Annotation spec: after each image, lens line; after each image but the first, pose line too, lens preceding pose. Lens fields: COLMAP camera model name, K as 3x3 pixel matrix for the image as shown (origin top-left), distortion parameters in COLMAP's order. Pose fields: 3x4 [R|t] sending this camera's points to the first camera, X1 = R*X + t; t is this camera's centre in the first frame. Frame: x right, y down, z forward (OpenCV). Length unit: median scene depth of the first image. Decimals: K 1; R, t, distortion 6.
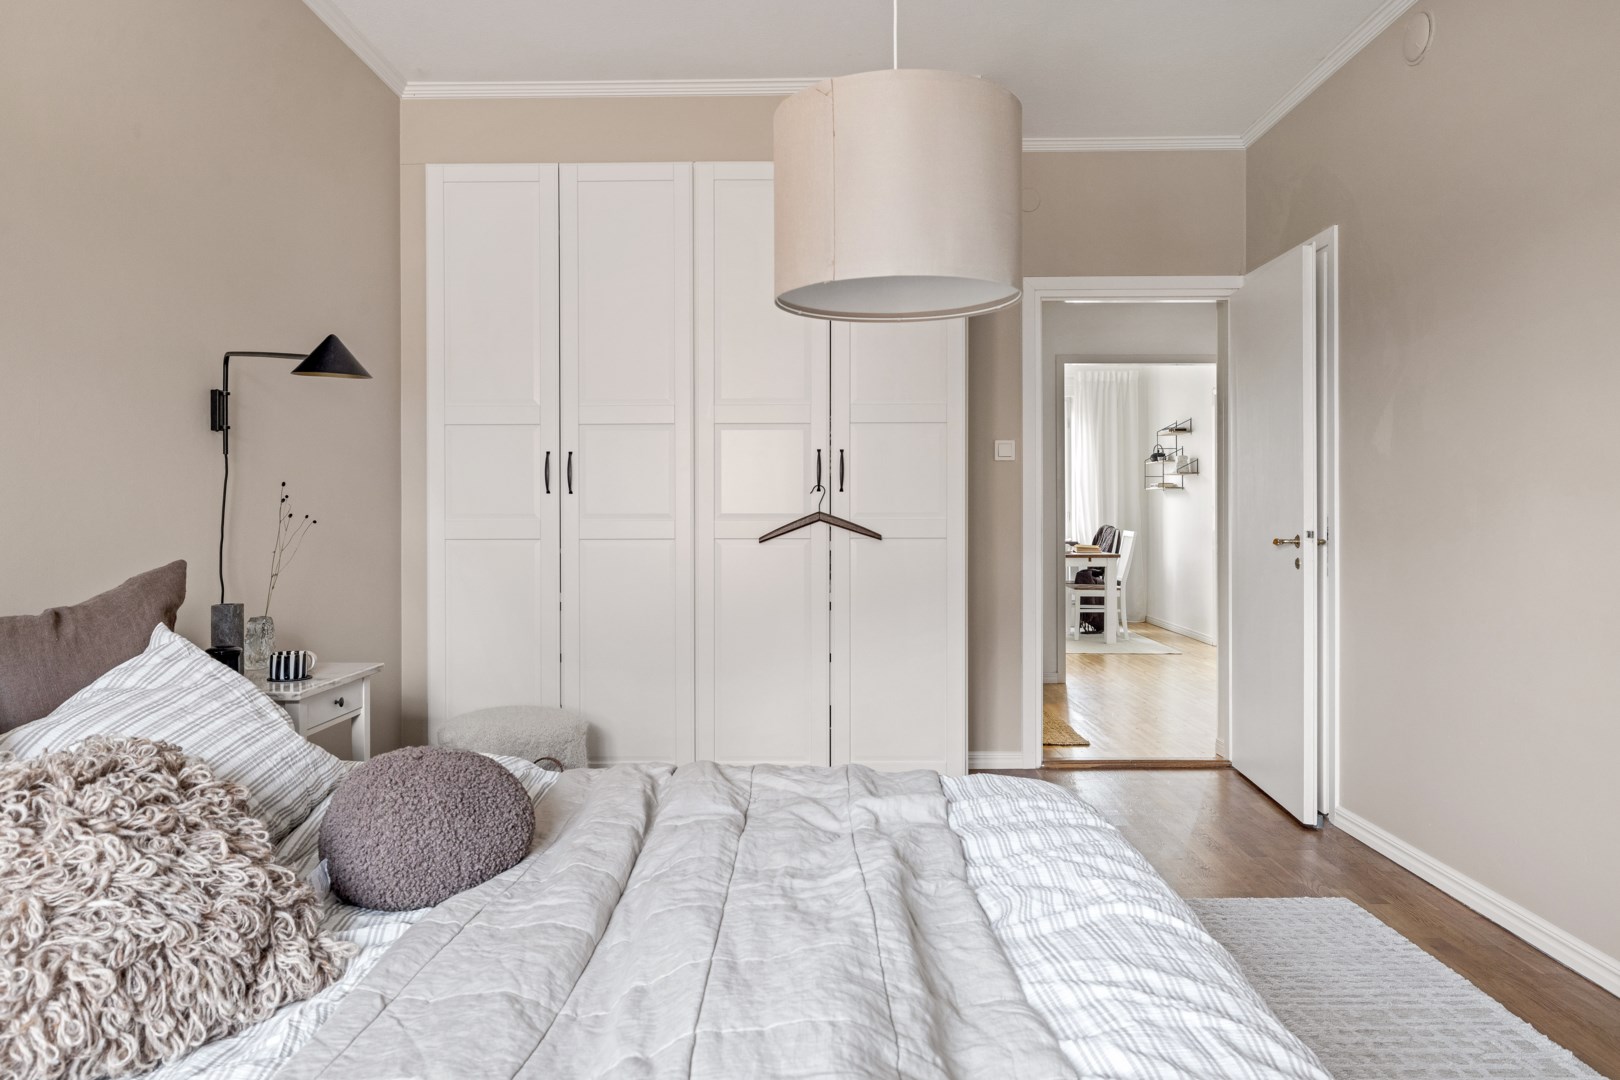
lens RADIAL K [[1036.5, 0, 781.2], [0, 1036.5, 513.1], [0, 0, 1]] dist [0.006247, 0.002230]
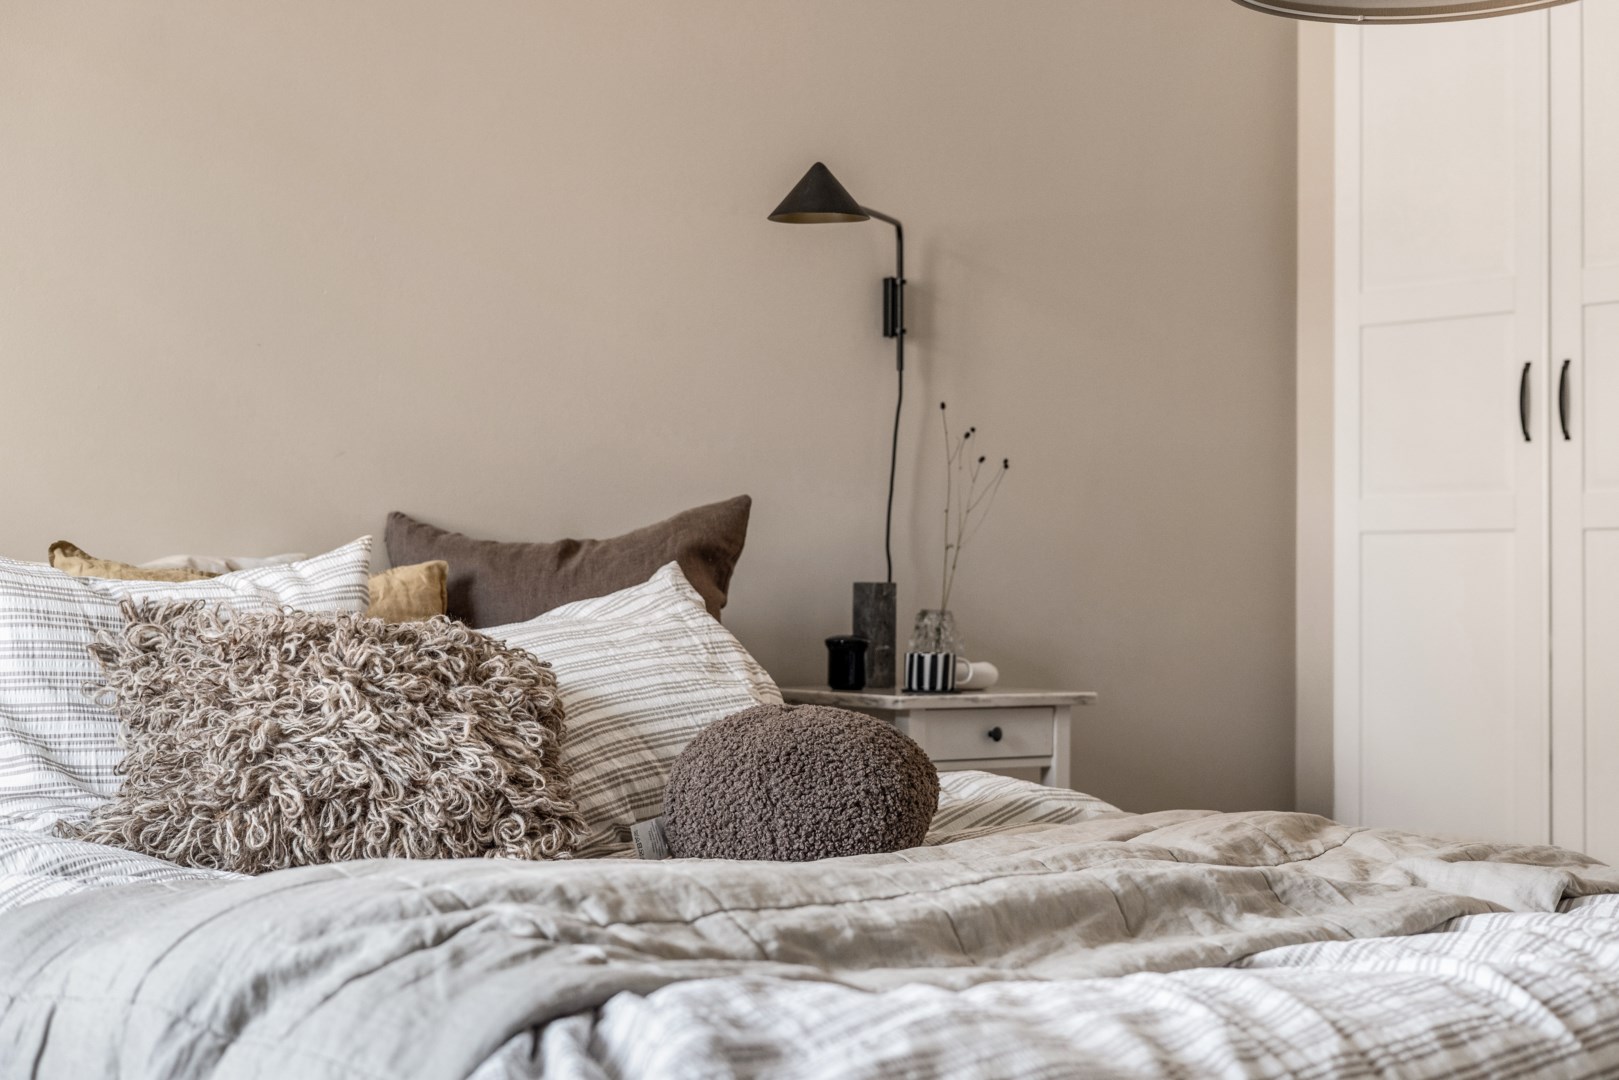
lens RADIAL K [[2270.2, 0, 809.5], [0, 2270.2, 540.0], [0, 0, 1]] dist [0.000127, -0.003424]
pose [[0.676109, -0.010160, -0.736732, 0.754121], [-0.018258, 0.999367, -0.030538, 0.146081], [0.736576, 0.034098, 0.675495, -0.072899]]
